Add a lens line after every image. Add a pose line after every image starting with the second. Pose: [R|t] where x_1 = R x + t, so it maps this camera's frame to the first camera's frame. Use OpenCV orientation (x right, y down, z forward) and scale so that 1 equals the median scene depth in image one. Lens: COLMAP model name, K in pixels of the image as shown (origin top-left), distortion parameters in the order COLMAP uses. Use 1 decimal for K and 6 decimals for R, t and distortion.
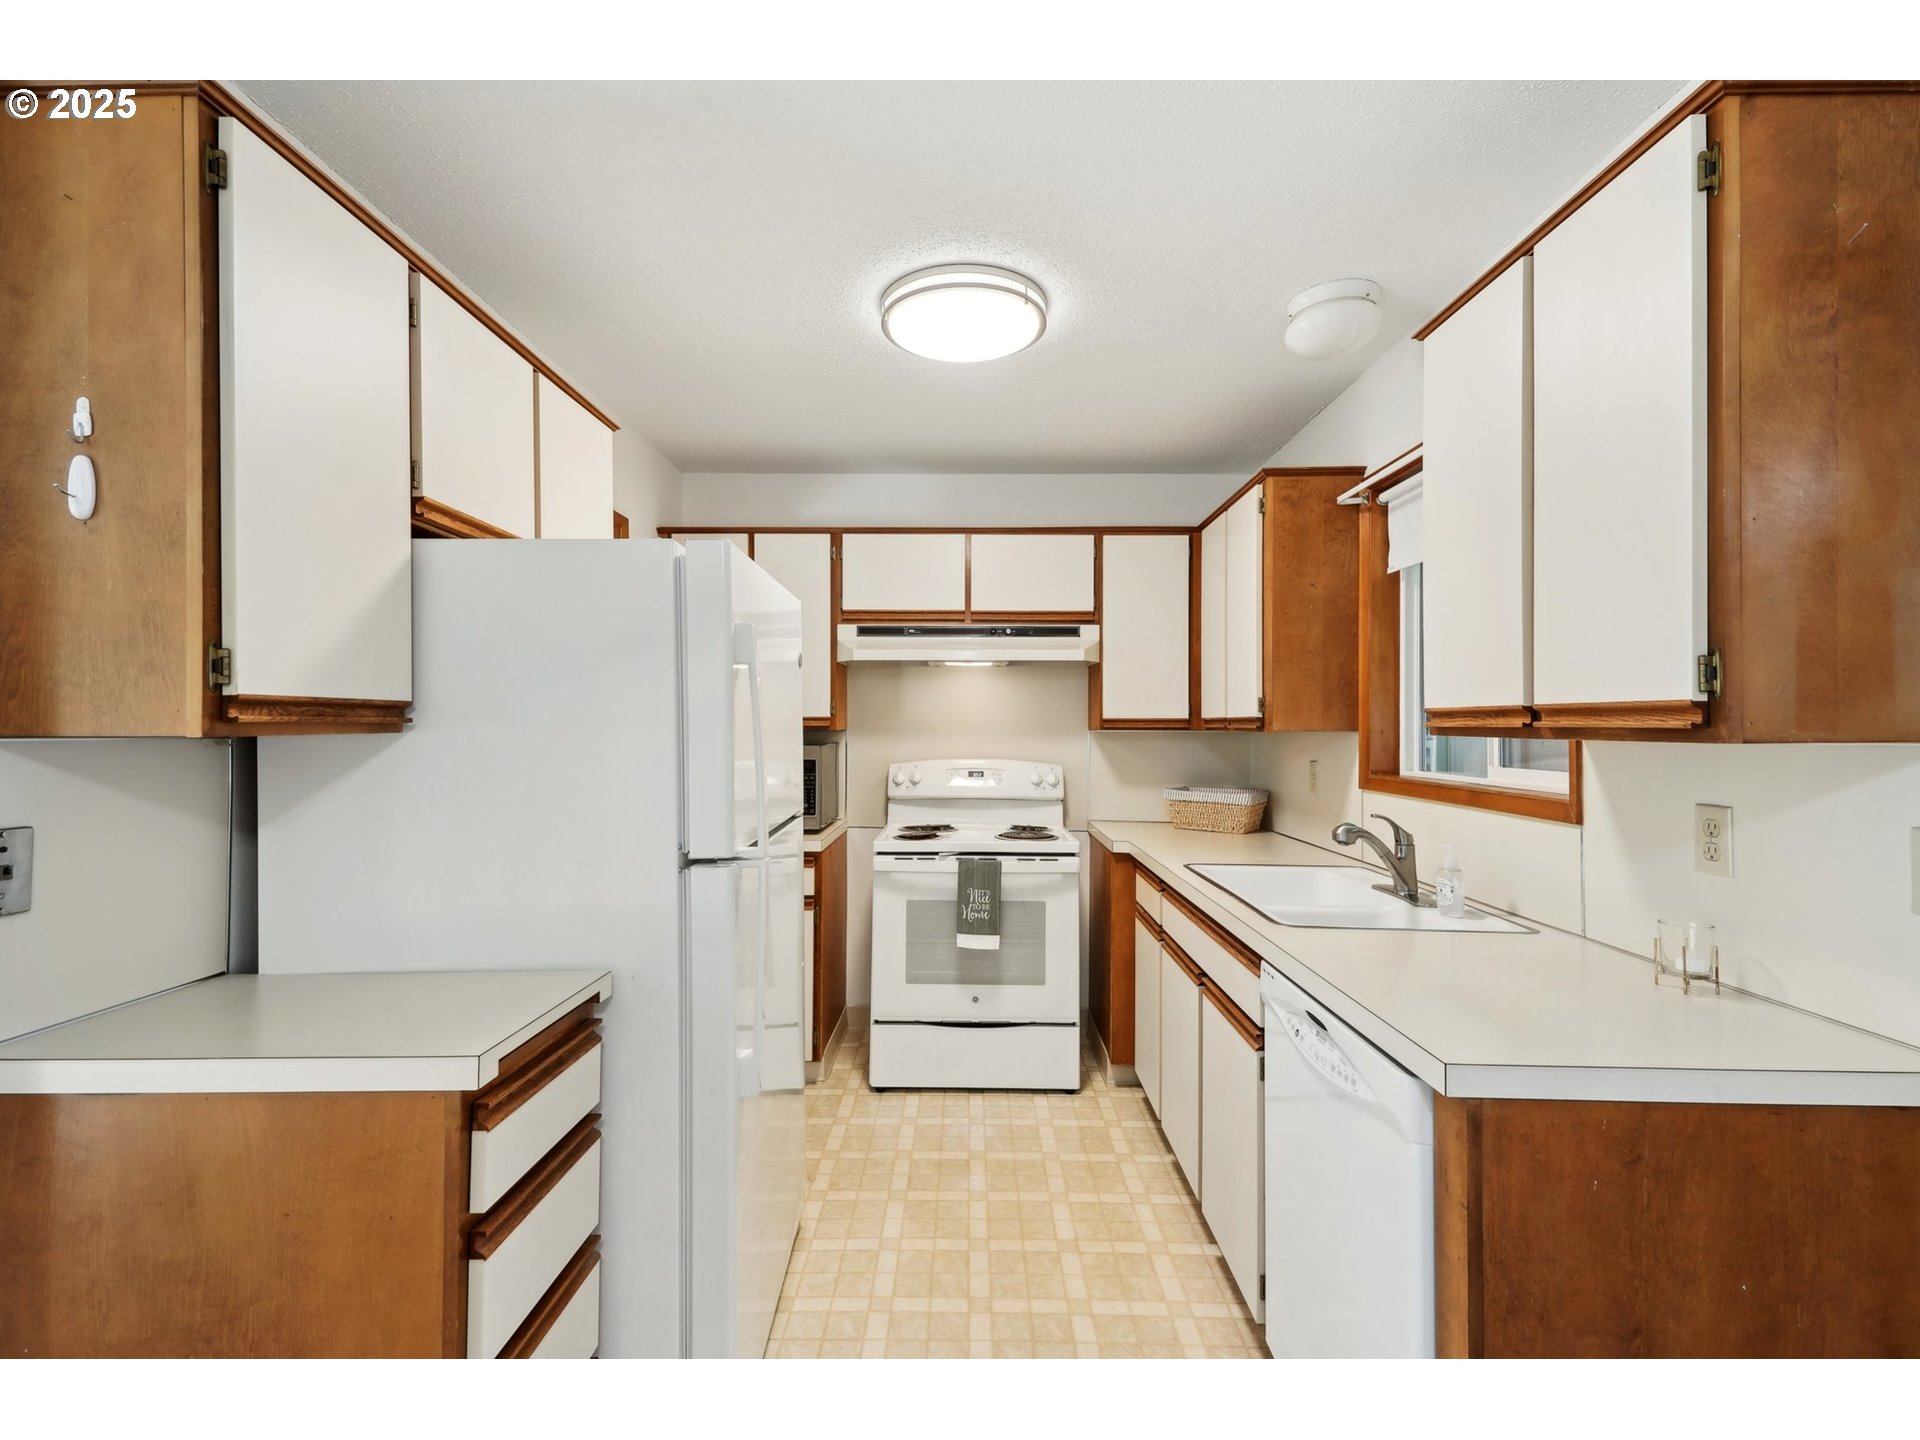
lens RADIAL K [[866.4, 0, 956.4], [0, 866.4, 722.8], [0, 0, 1]] dist [0.046682, -0.000177]
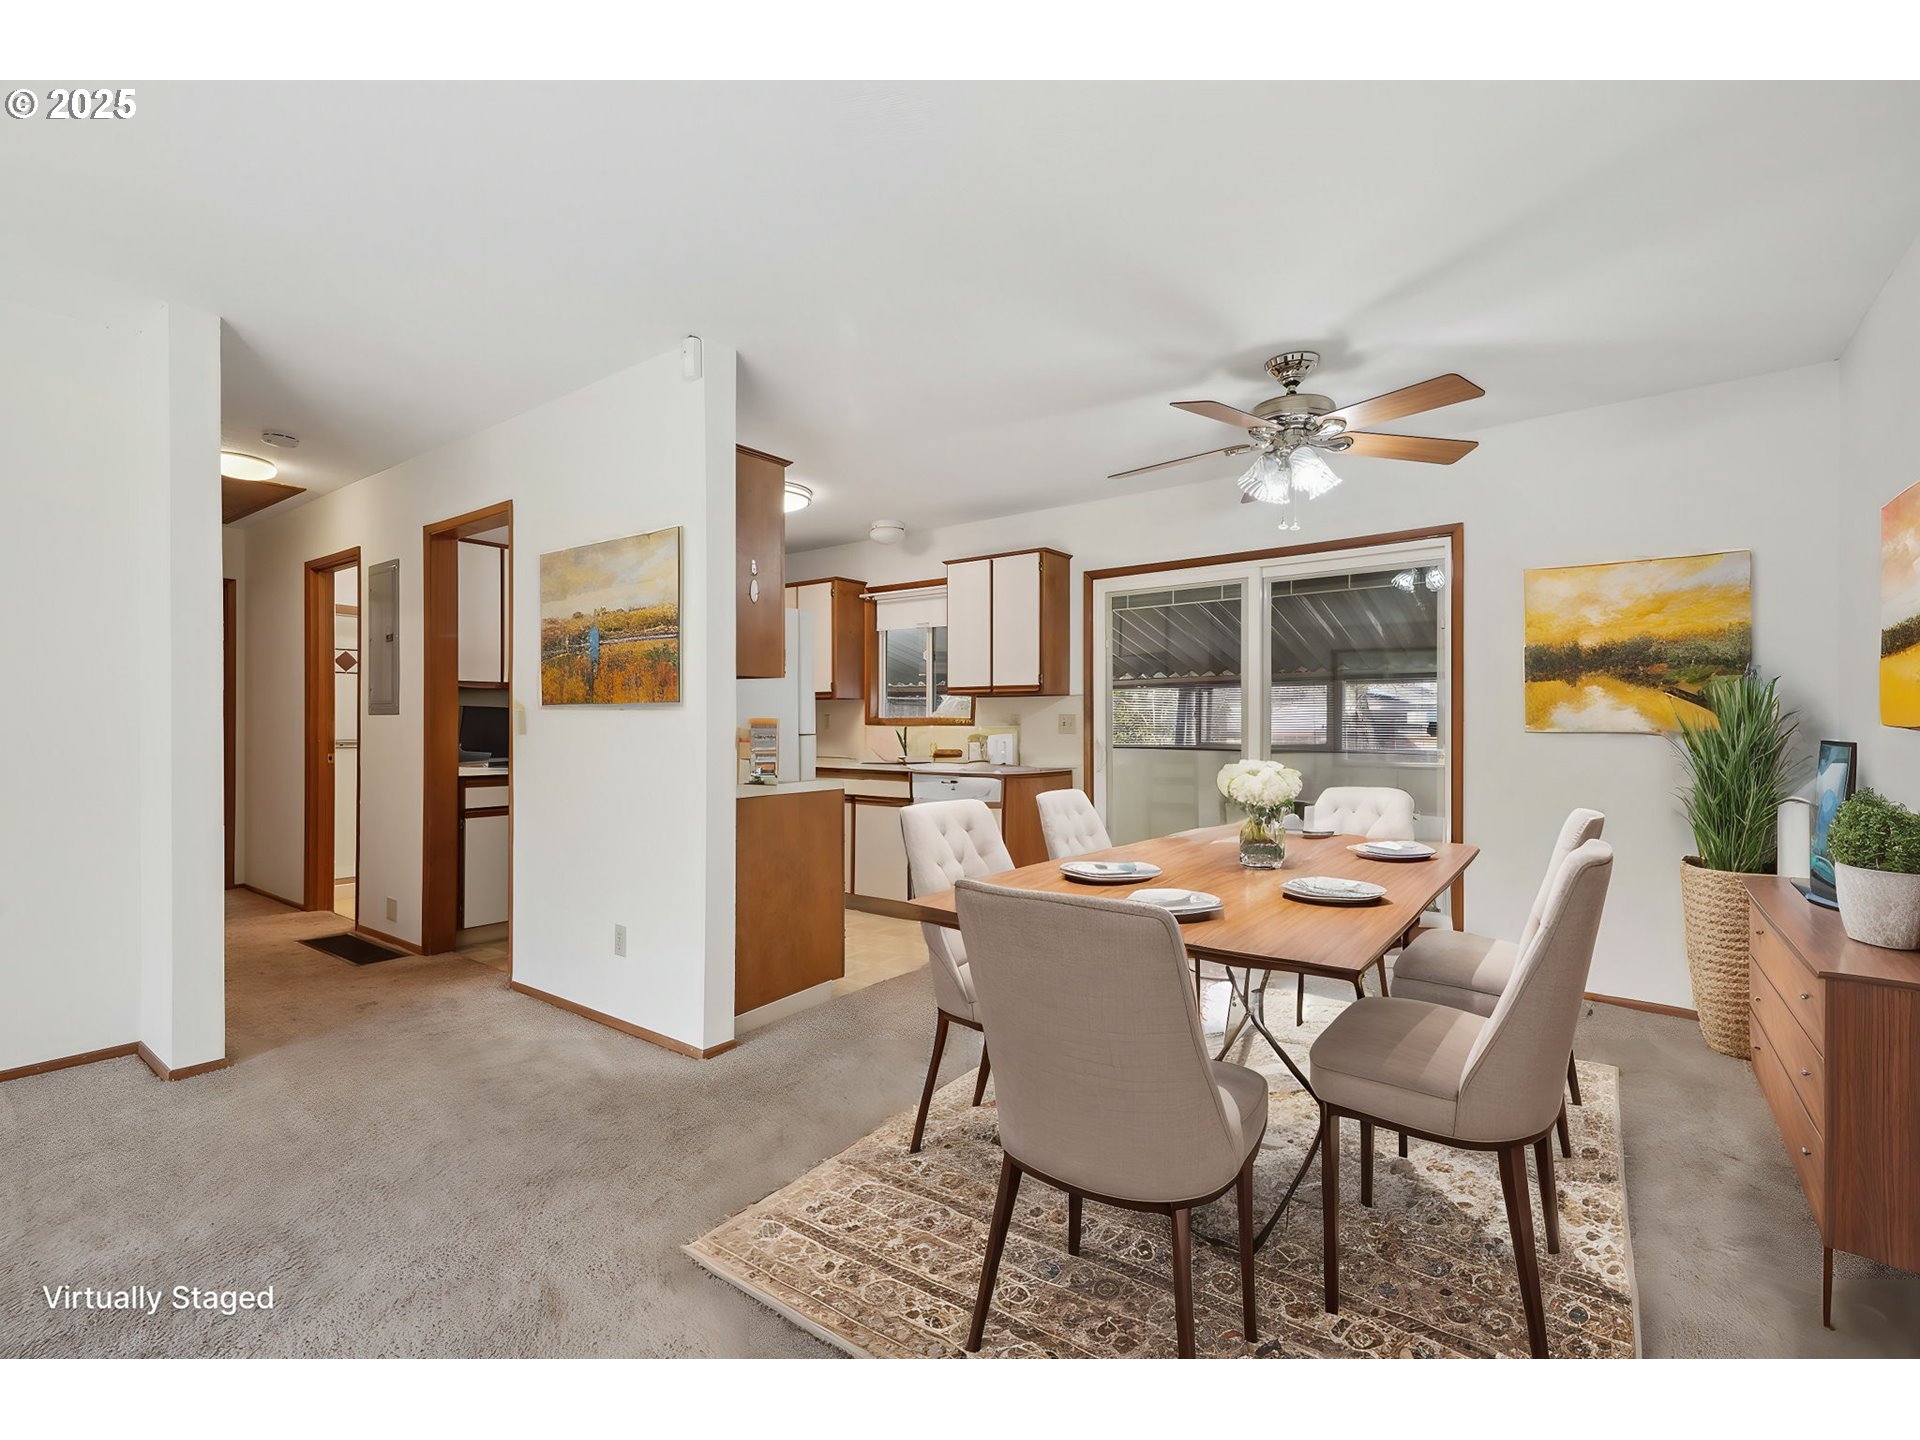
lens RADIAL K [[836.8, 0, 960.0], [0, 836.8, 720.0], [0, 0, 1]] dist [0.018294, 0.000011]
pose [[0.584599, 0.005362, 0.811304, -0.991724], [-0.006798, 0.999975, -0.001711, 0.057054], [-0.811294, -0.004515, 0.584621, -0.404140]]
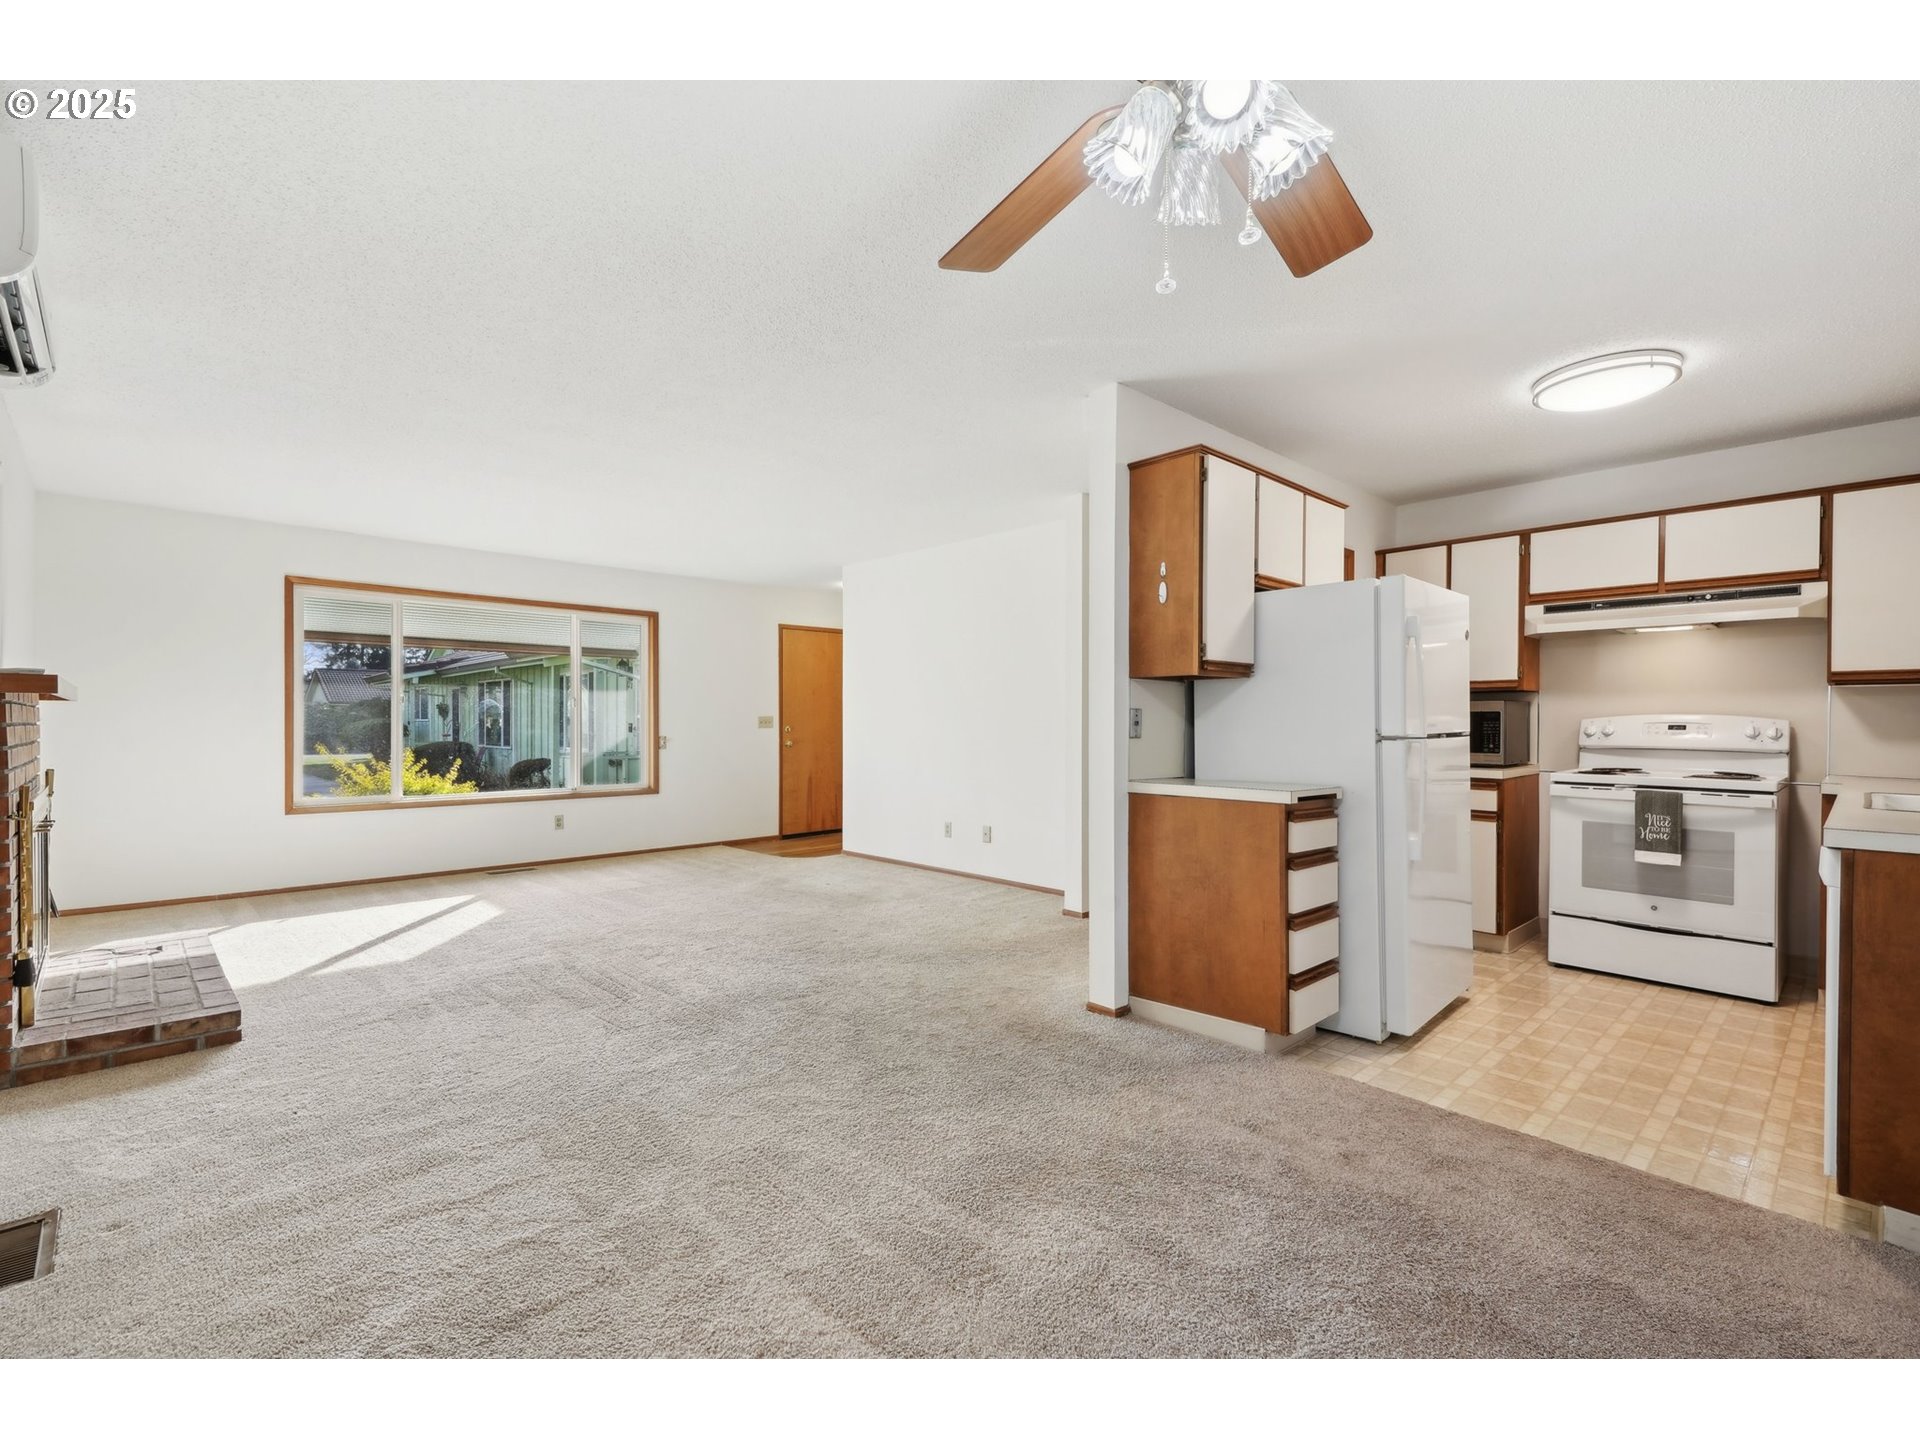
lens RADIAL K [[855.7, 0, 955.6], [0, 855.7, 726.3], [0, 0, 1]] dist [0.047939, -0.017339]
pose [[0.699859, 0.005045, -0.714264, 0.209849], [0.000572, 0.999971, 0.007622, 0.057257], [0.714281, -0.005743, 0.699835, -0.534104]]
